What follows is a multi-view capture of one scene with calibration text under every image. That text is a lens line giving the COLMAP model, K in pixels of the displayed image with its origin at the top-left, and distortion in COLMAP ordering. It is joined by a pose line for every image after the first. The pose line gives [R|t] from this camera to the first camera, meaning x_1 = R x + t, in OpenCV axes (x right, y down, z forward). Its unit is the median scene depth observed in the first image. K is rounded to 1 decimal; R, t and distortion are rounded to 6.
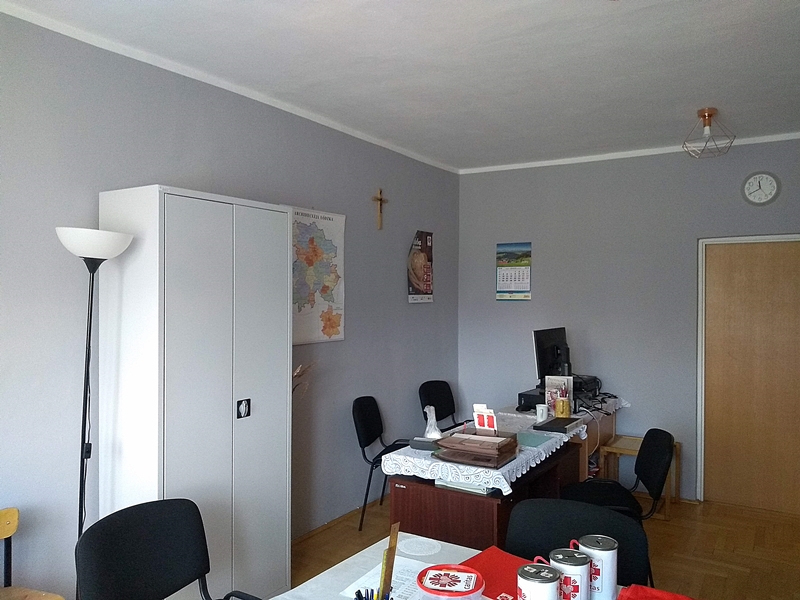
lens RADIAL K [[634.6, 0, 380.2], [0, 634.6, 312.1], [0, 0, 1]] dist [0.053338, -0.147793]
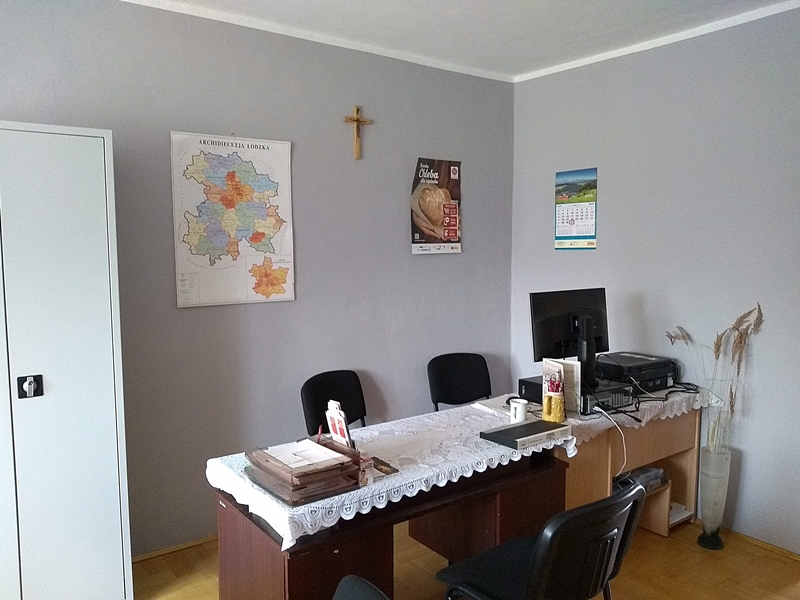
lens RADIAL K [[634.6, 0, 380.2], [0, 634.6, 312.1], [0, 0, 1]] dist [0.053338, -0.147793]
pose [[0.935571, 0.026749, -0.352123, 0.284348], [0.000019, 0.997123, 0.075797, -0.001962], [0.353138, -0.070920, 0.932879, 0.247286]]
